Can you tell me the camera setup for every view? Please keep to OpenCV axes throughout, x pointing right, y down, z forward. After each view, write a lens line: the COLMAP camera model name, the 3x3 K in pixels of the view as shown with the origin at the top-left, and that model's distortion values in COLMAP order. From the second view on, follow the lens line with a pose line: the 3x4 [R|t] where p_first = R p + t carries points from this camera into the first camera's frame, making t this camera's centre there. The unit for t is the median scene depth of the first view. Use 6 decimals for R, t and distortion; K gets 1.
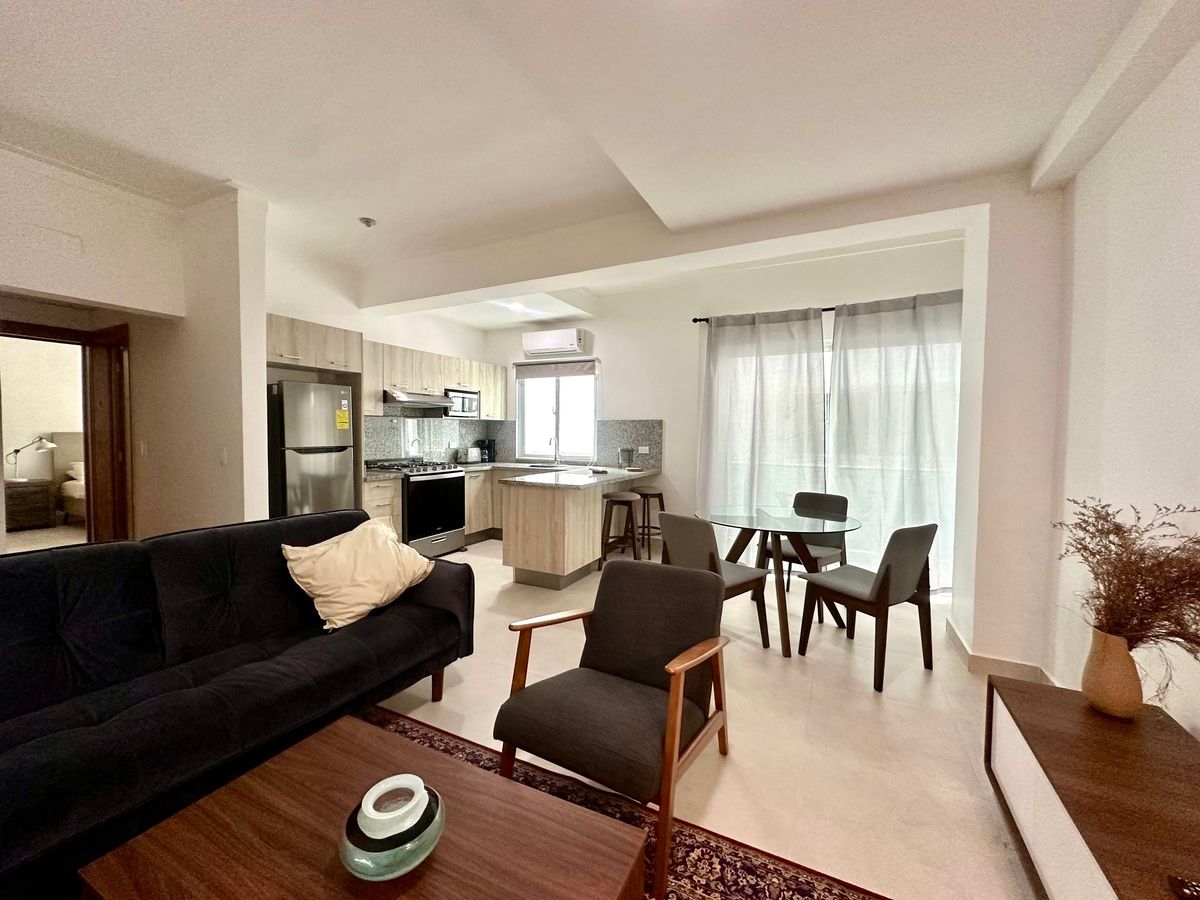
lens RADIAL K [[480.7, 0, 600.0], [0, 480.7, 450.0], [0, 0, 1]] dist [0.001690, 0.000083]
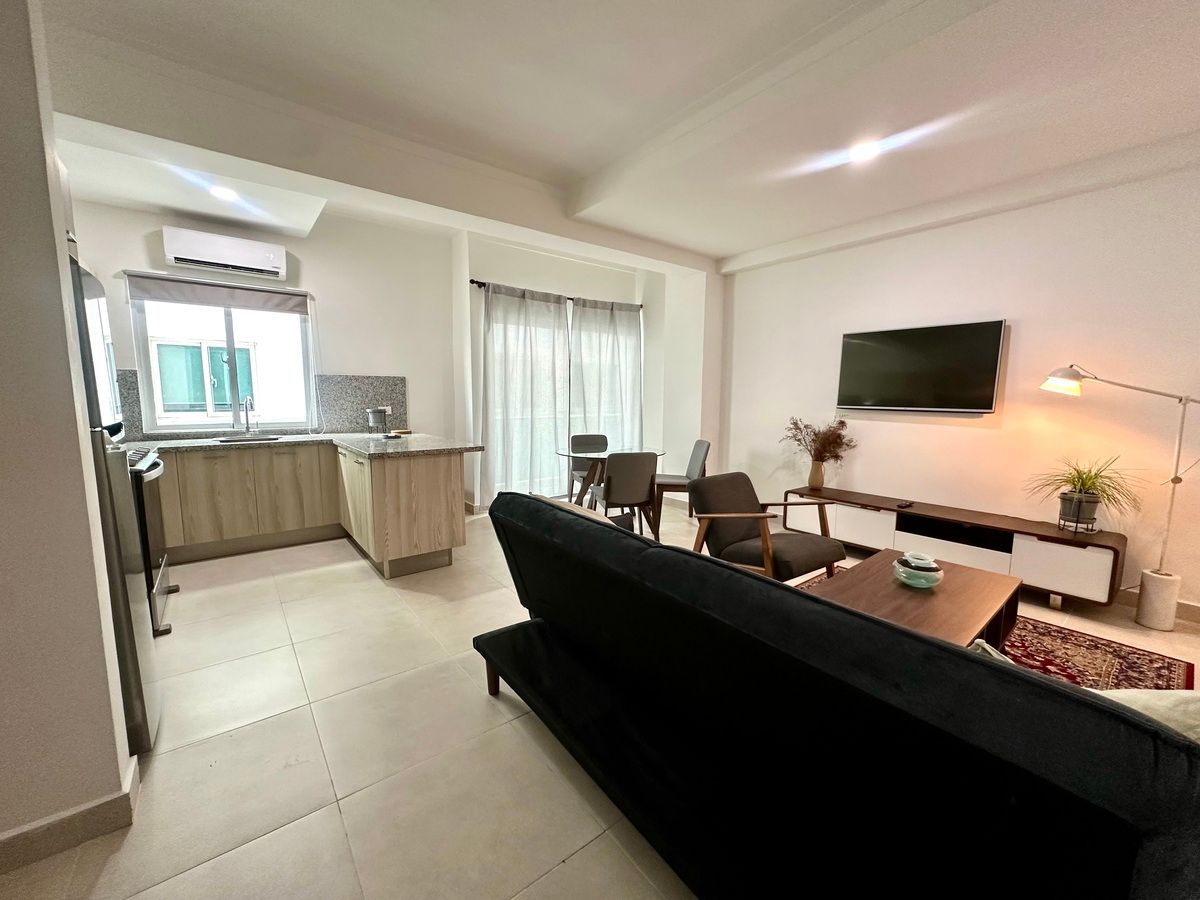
lens RADIAL K [[479.0, 0, 598.2], [0, 479.0, 447.2], [0, 0, 1]] dist [-0.001833, -0.000111]
pose [[0.414877, -0.107444, 0.903512, -0.561803], [0.034410, 0.994146, 0.102422, -0.009719], [-0.909227, -0.011402, 0.416145, 0.272892]]
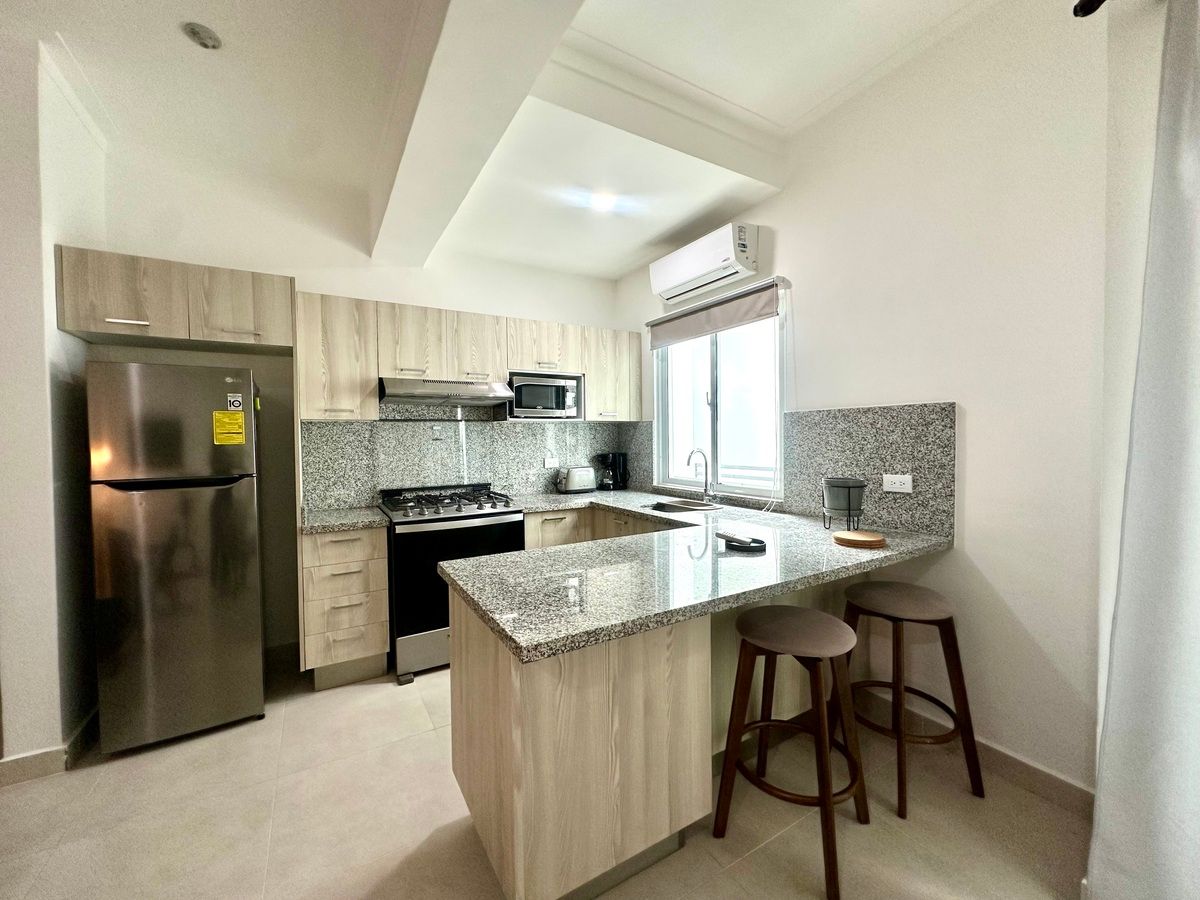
lens RADIAL K [[479.0, 0, 598.2], [0, 479.0, 447.2], [0, 0, 1]] dist [-0.001833, -0.000111]
pose [[0.846765, -0.007323, -0.531916, 0.092793], [-0.000477, 0.999894, -0.014525, -0.023832], [0.531967, 0.012553, 0.846672, 0.548312]]
